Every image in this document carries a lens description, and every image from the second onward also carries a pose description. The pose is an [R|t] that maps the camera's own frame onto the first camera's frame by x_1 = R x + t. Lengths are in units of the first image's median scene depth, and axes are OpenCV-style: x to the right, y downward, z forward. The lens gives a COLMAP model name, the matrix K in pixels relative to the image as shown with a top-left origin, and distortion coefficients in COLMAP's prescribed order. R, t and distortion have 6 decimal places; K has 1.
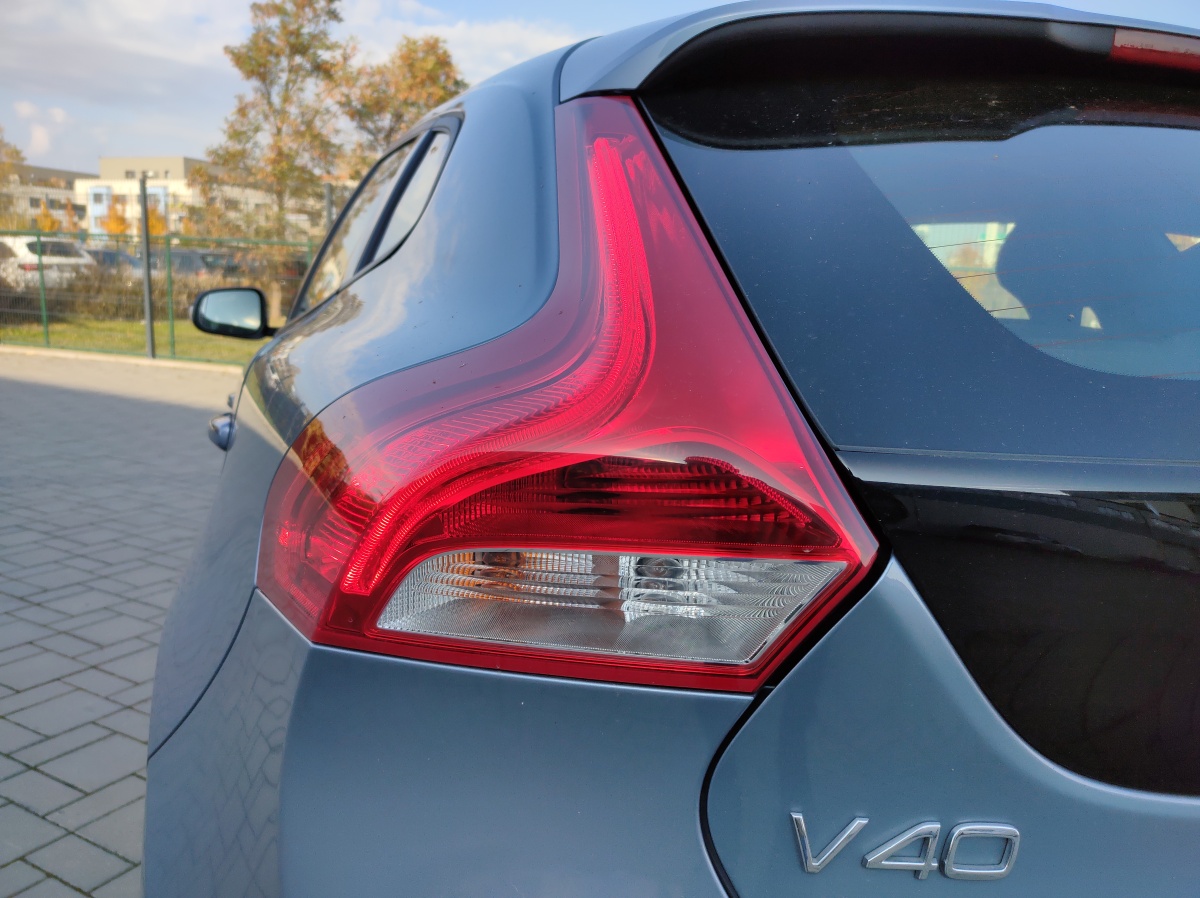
lens RADIAL K [[922.9, 0, 600.0], [0, 922.9, 449.0], [0, 0, 1]] dist [0.073862, -0.061321]
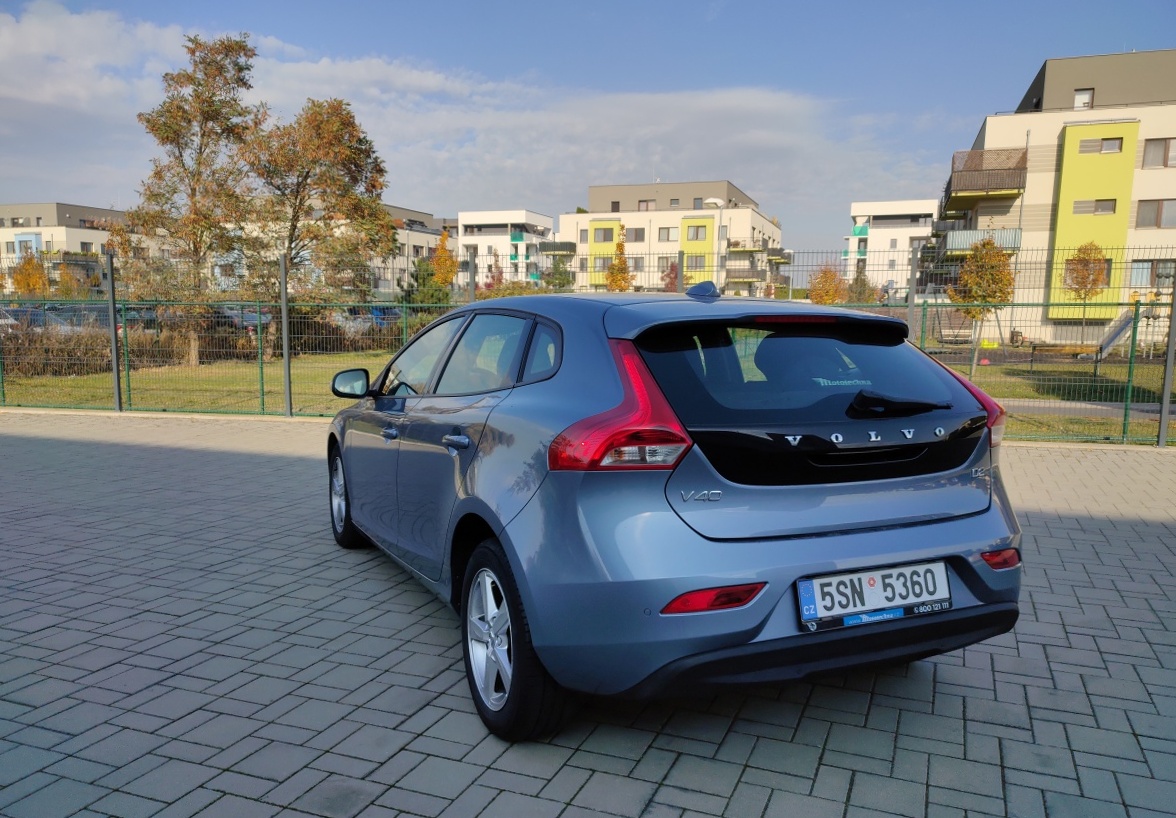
lens RADIAL K [[935.6, 0, 588.0], [0, 935.6, 409.0], [0, 0, 1]] dist [0.009012, 0.009581]
pose [[0.994731, -0.036677, 0.095731, -0.012018], [0.044190, 0.996007, -0.077575, 0.004448], [-0.092503, 0.081397, 0.992380, -0.063541]]
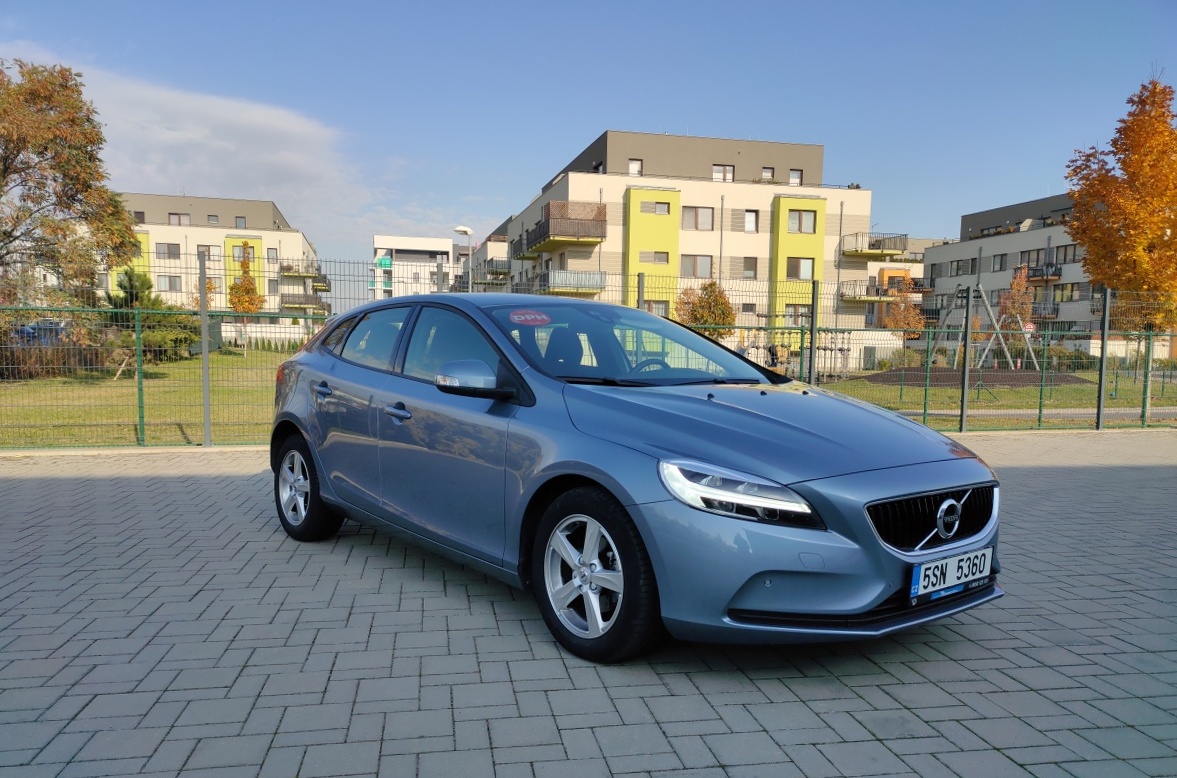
lens RADIAL K [[918.4, 0, 588.5], [0, 918.4, 389.0], [0, 0, 1]] dist [0.061138, -0.001487]
pose [[0.803774, -0.040212, 0.593575, -0.339599], [0.111752, 0.990158, -0.084247, -0.022951], [-0.584345, 0.134049, 0.800357, 0.064387]]
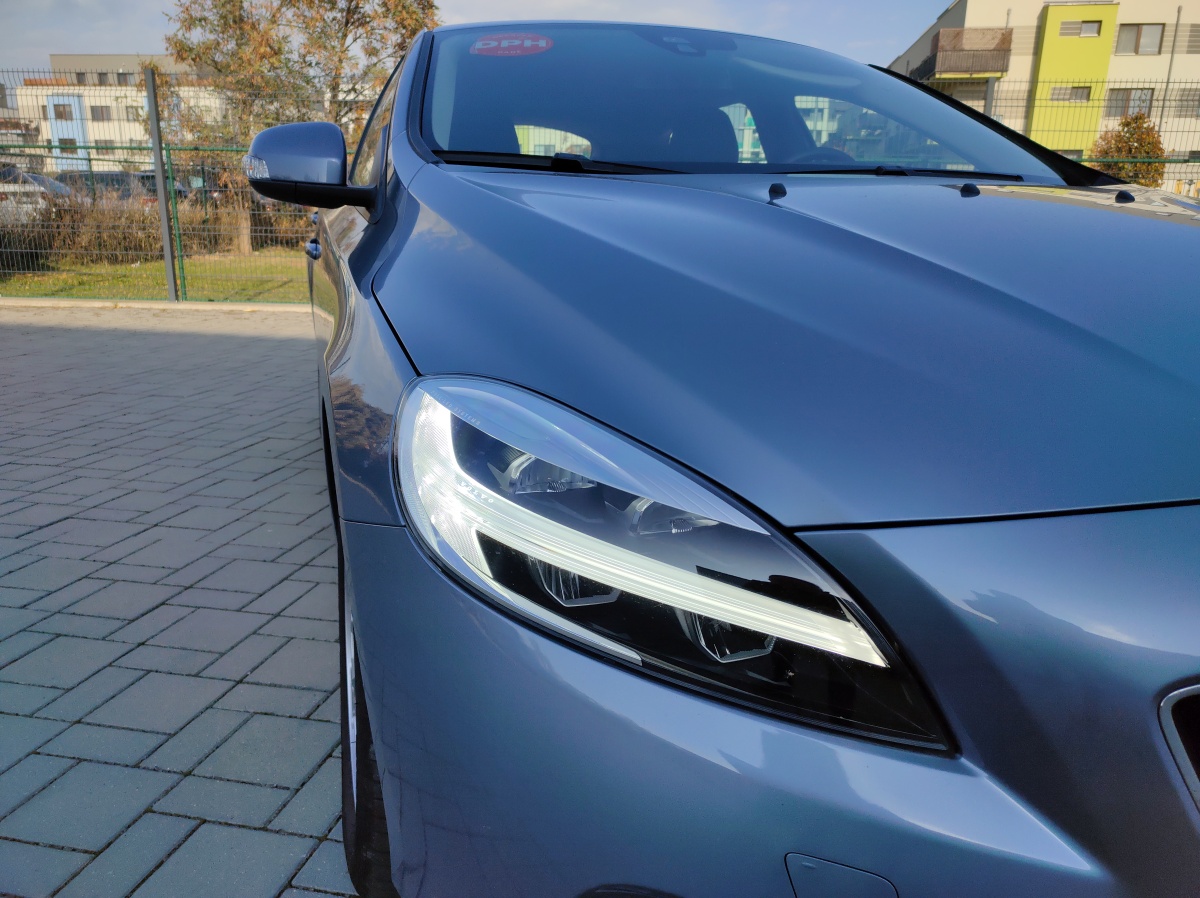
lens RADIAL K [[922.9, 0, 600.0], [0, 922.9, 449.0], [0, 0, 1]] dist [0.073862, -0.061321]
pose [[0.966561, -0.076803, 0.244666, -0.260160], [0.057812, 0.994797, 0.083888, -0.022945], [-0.249835, -0.066938, 0.965972, 0.121978]]
